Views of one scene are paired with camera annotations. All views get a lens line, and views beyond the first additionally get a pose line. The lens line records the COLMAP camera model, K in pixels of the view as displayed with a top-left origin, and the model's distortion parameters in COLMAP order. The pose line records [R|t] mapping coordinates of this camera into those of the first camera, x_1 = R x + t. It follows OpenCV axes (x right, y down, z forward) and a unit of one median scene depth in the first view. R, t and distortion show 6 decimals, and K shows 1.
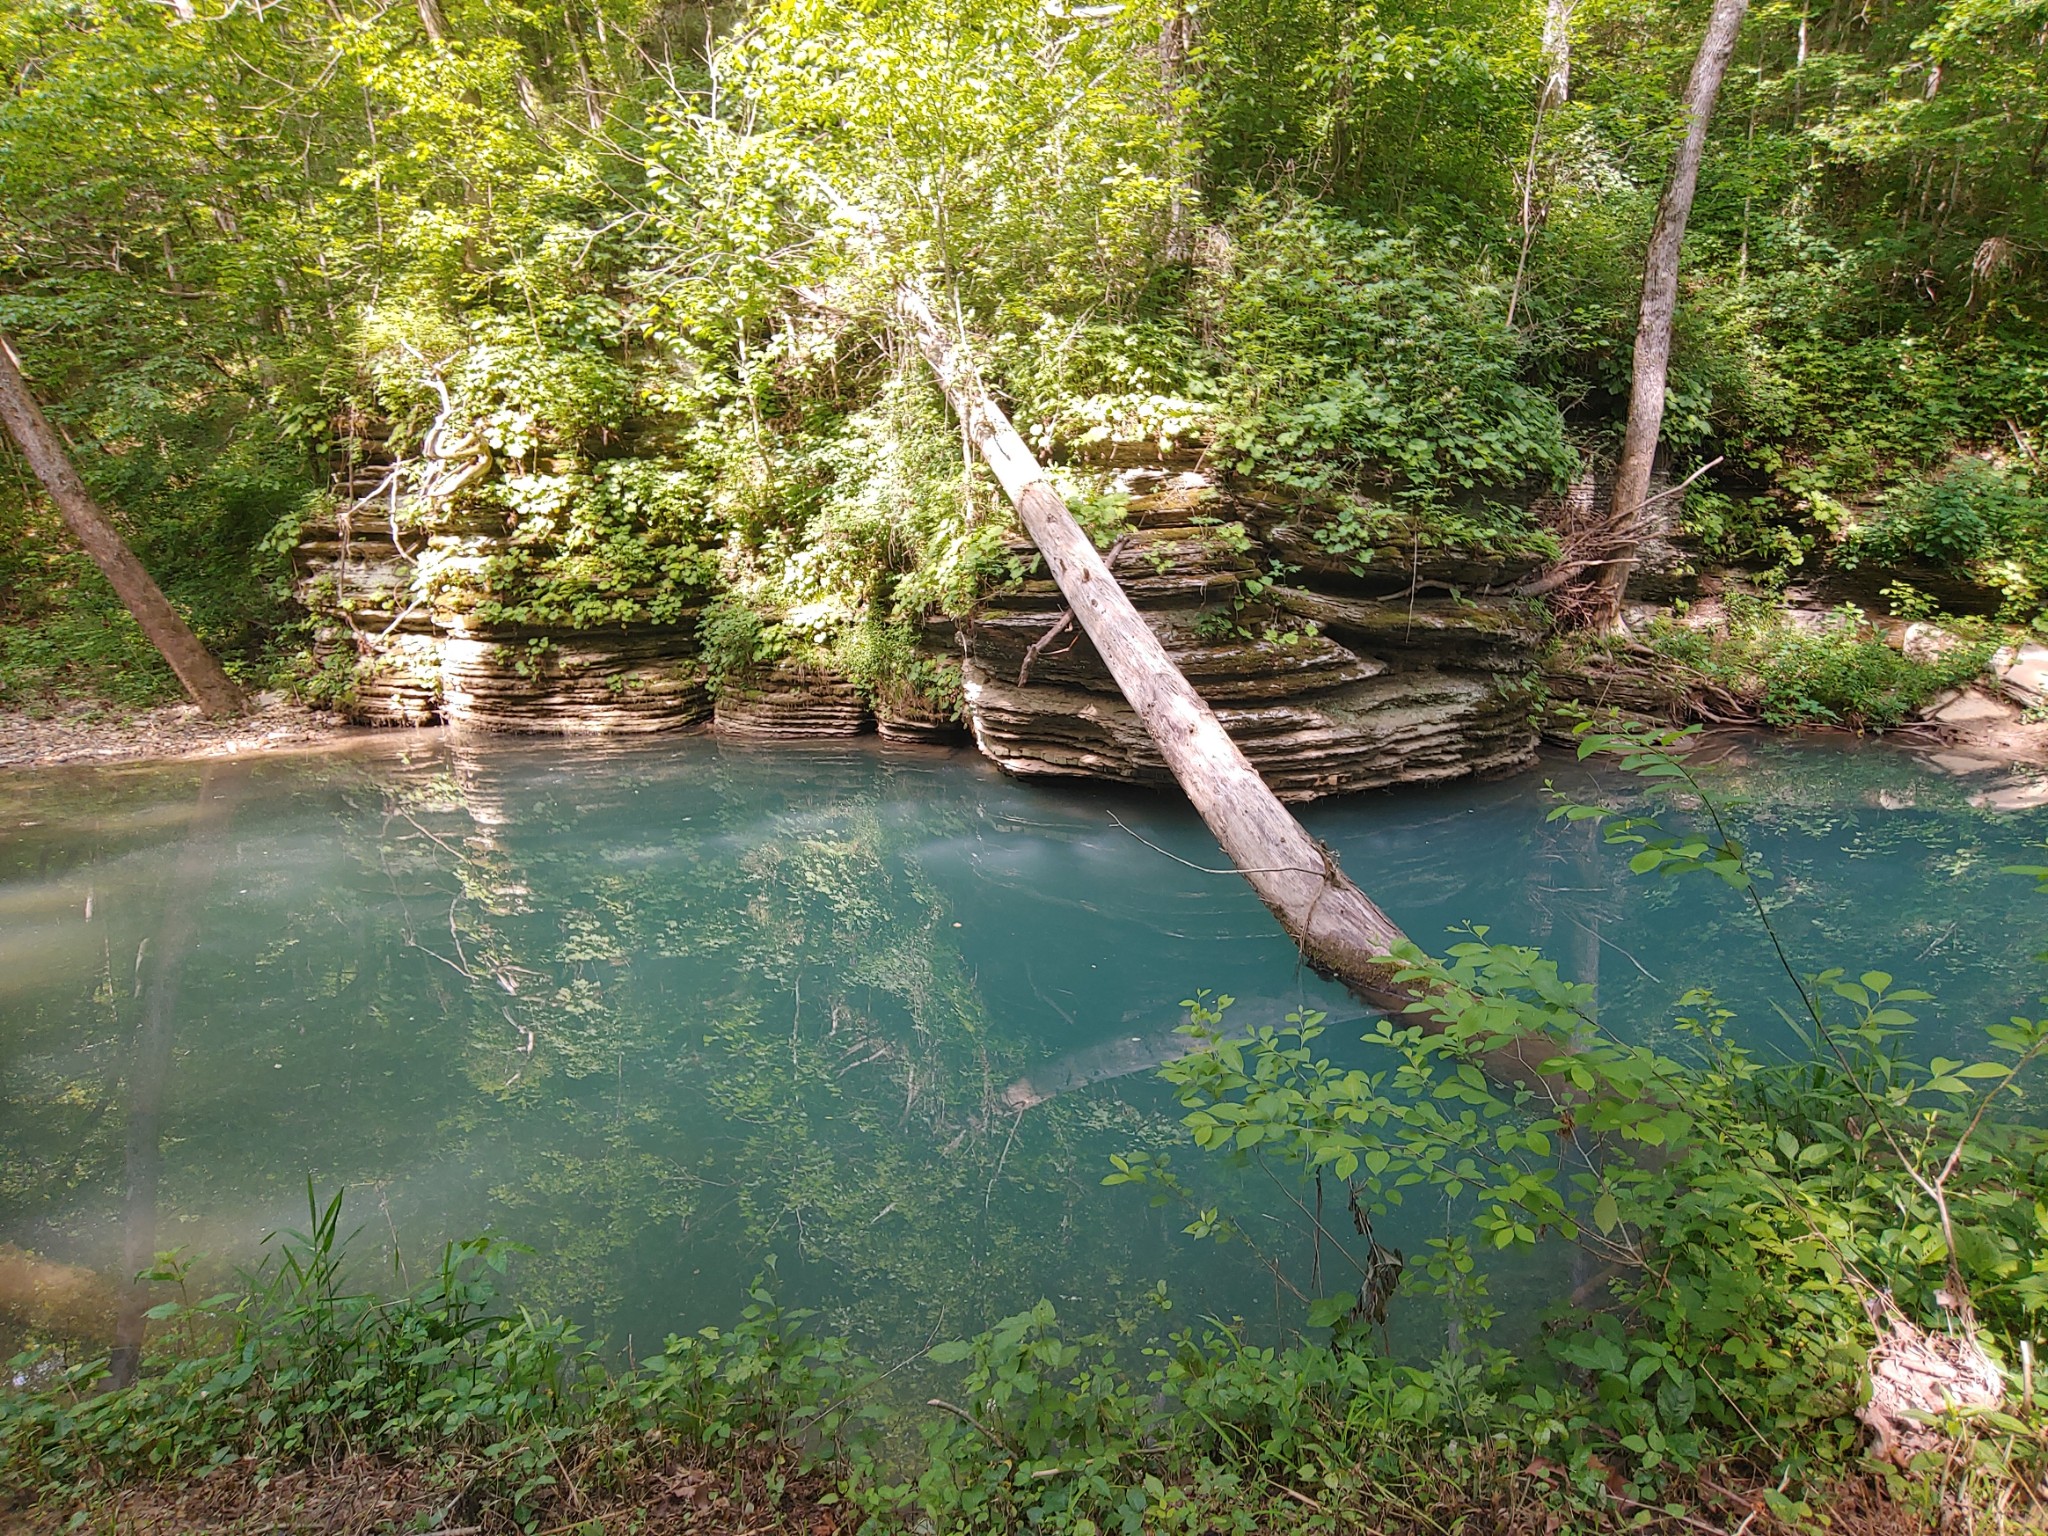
lens RADIAL K [[965.2, 0, 1031.0], [0, 965.2, 769.6], [0, 0, 1]] dist [-0.014280, -0.000212]
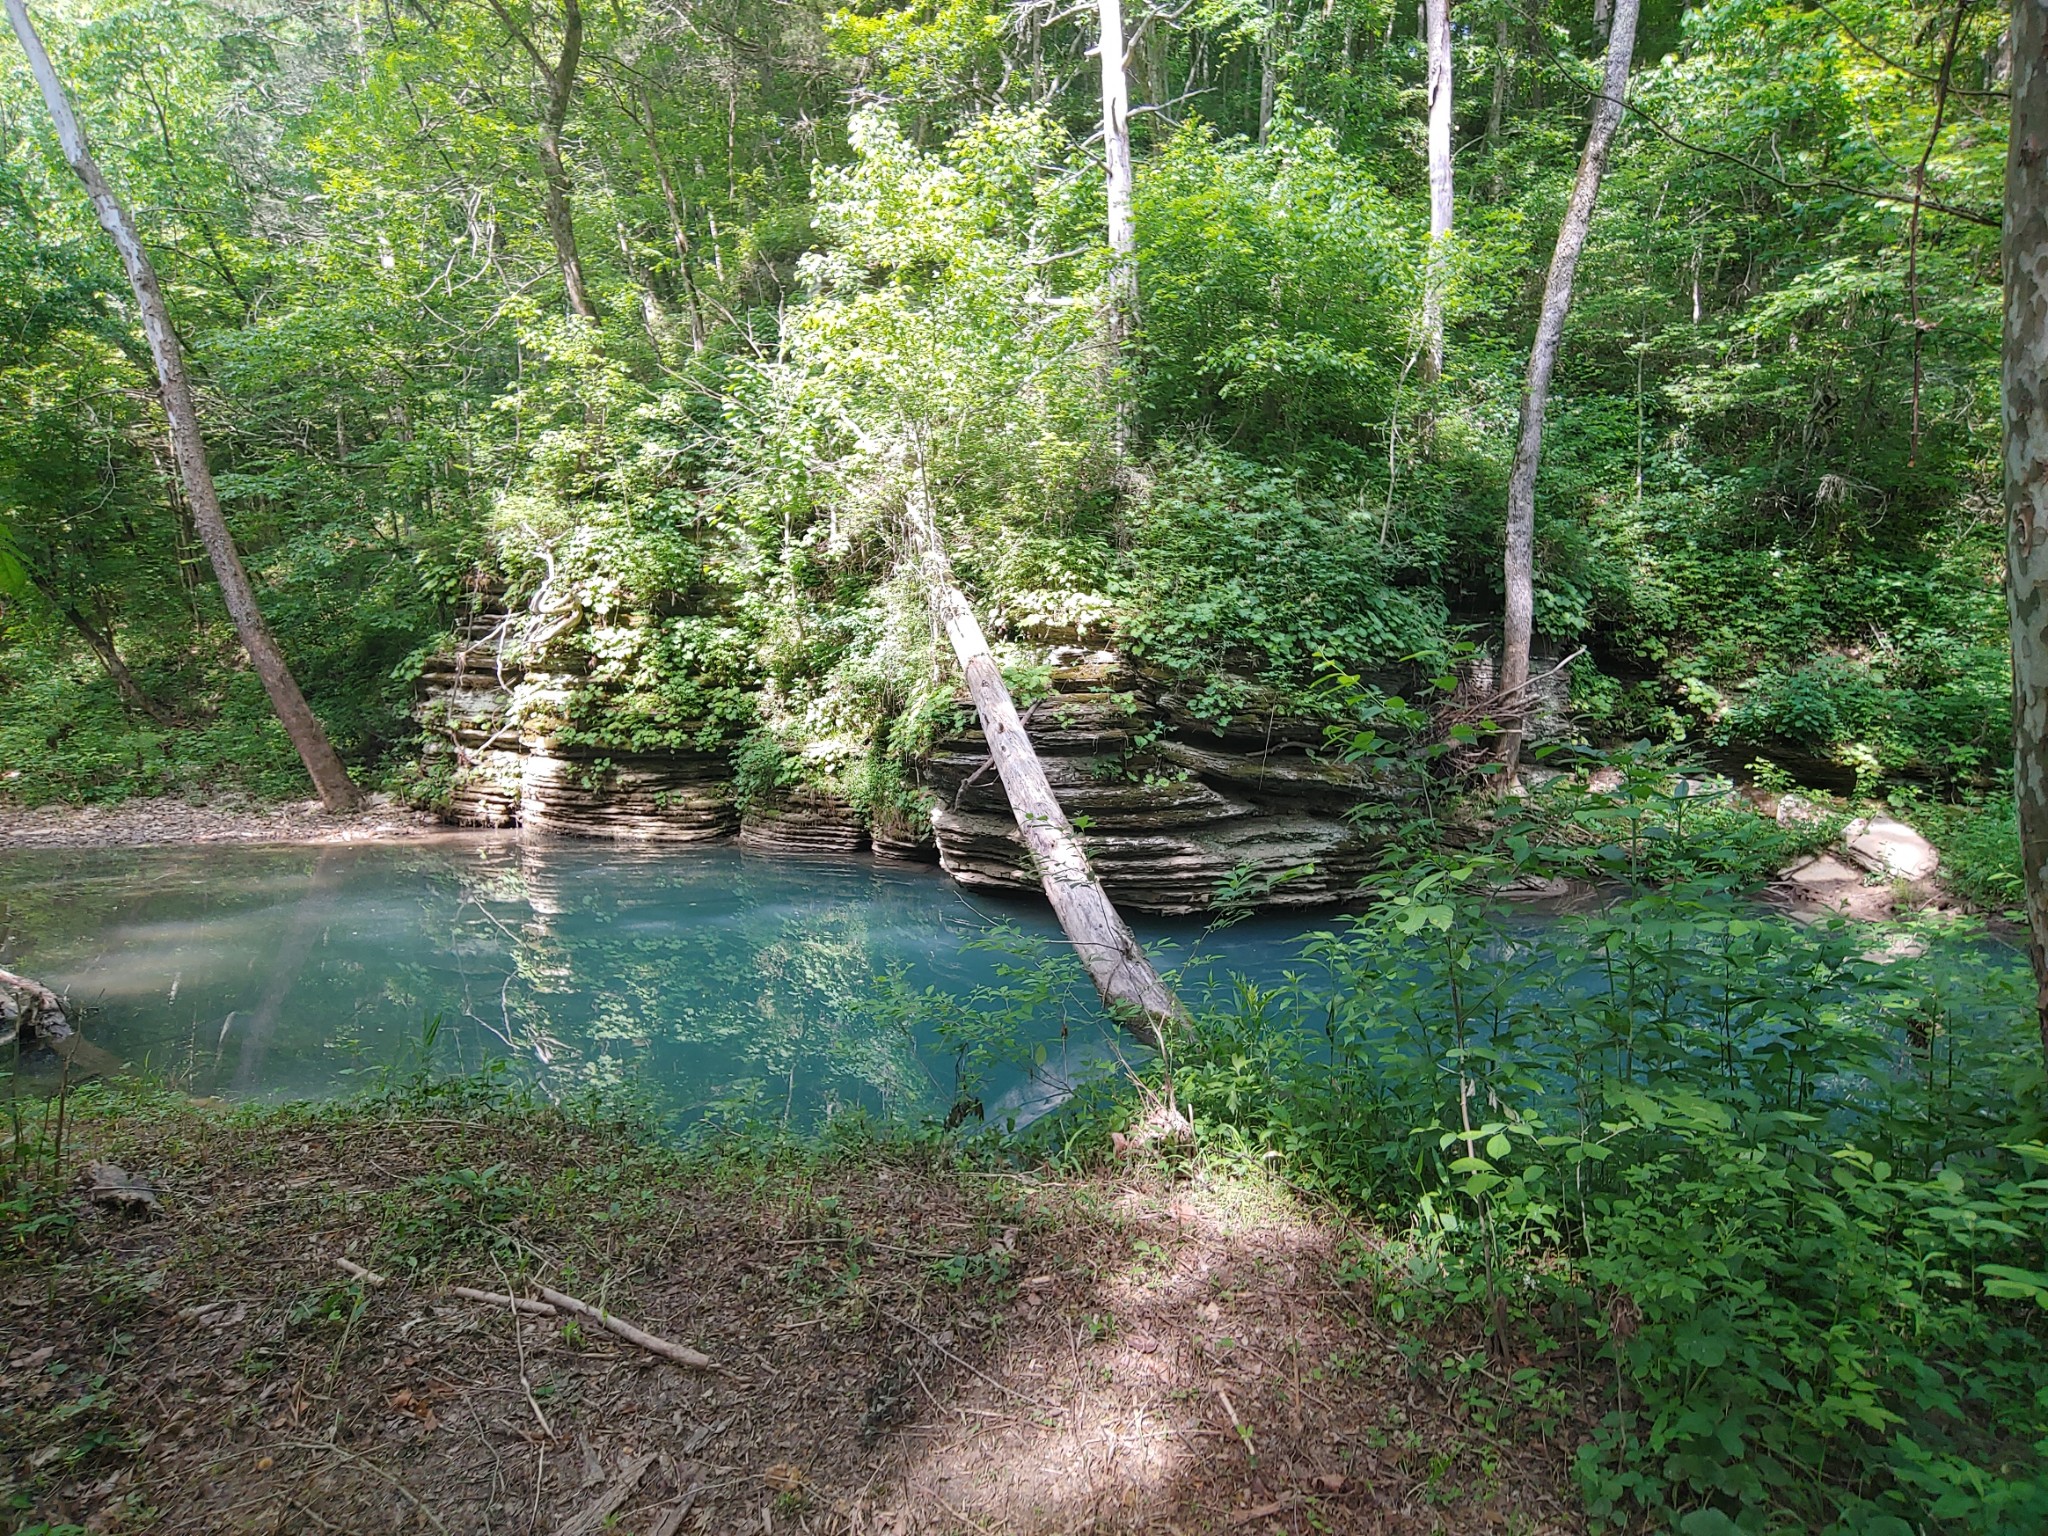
lens RADIAL K [[965.2, 0, 1031.9], [0, 965.2, 770.8], [0, 0, 1]] dist [-0.014280, -0.000212]
pose [[0.997079, 0.042508, -0.063456, 0.104690], [-0.051273, 0.988306, -0.143606, 0.024914], [0.056610, 0.146440, 0.987598, -0.164590]]
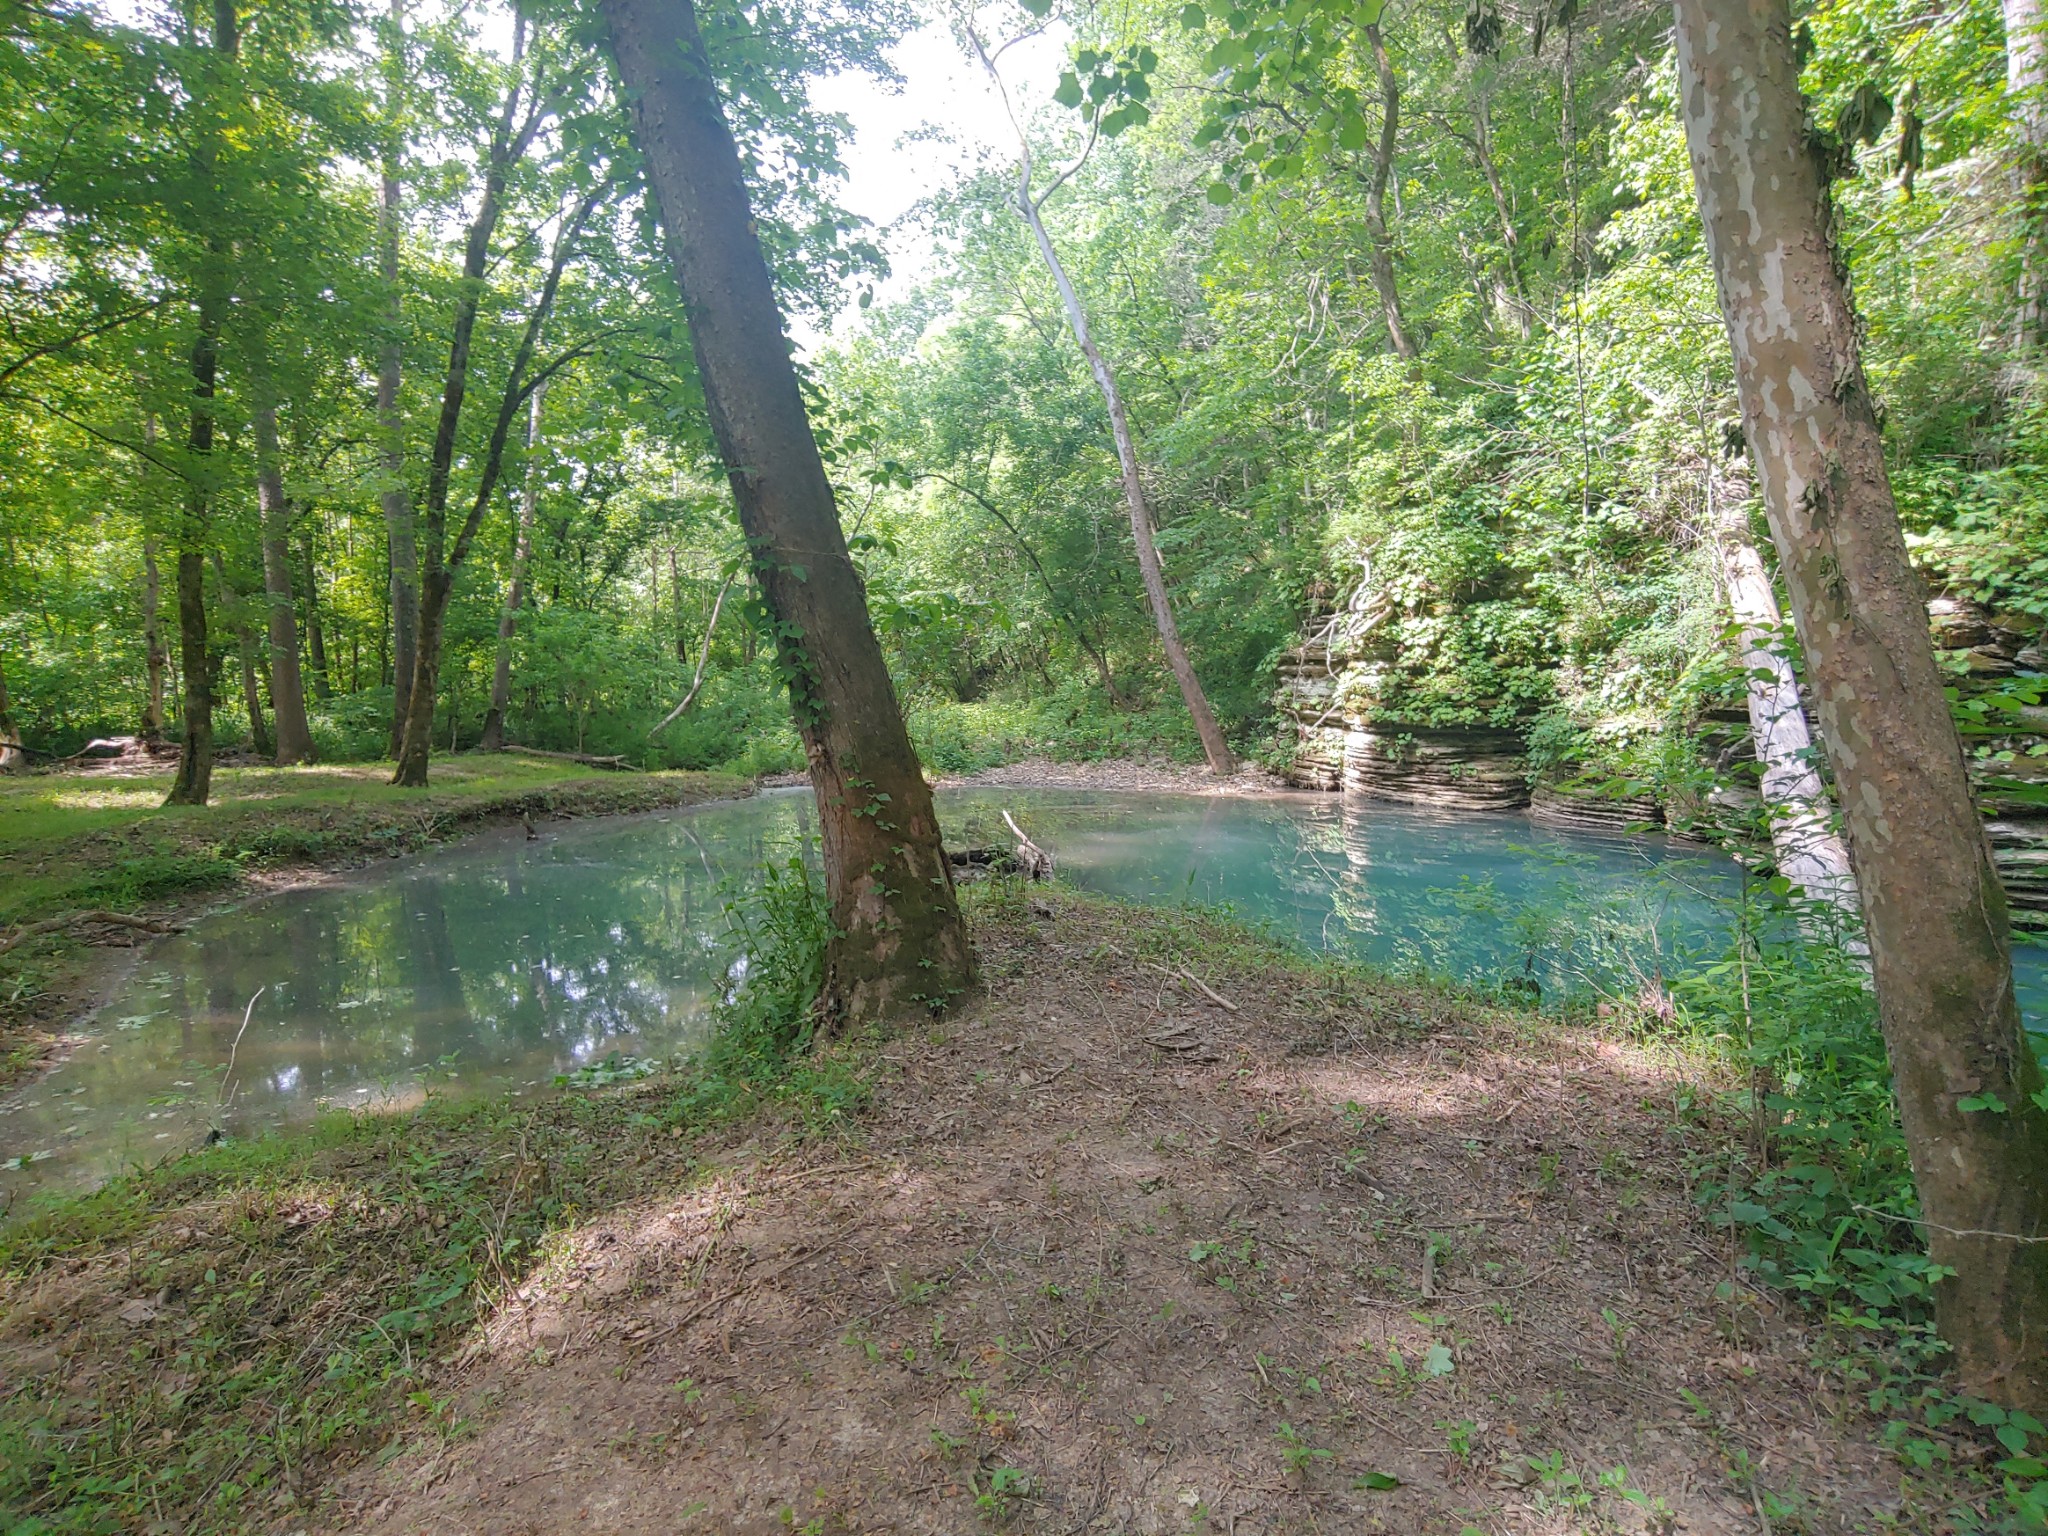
lens RADIAL K [[965.2, 0, 1034.9], [0, 965.2, 765.2], [0, 0, 1]] dist [-0.014280, -0.000212]
pose [[0.609561, 0.069948, -0.789647, 0.262893], [-0.163379, 0.985800, -0.038796, 0.049783], [0.775721, 0.152660, 0.612334, -0.258520]]
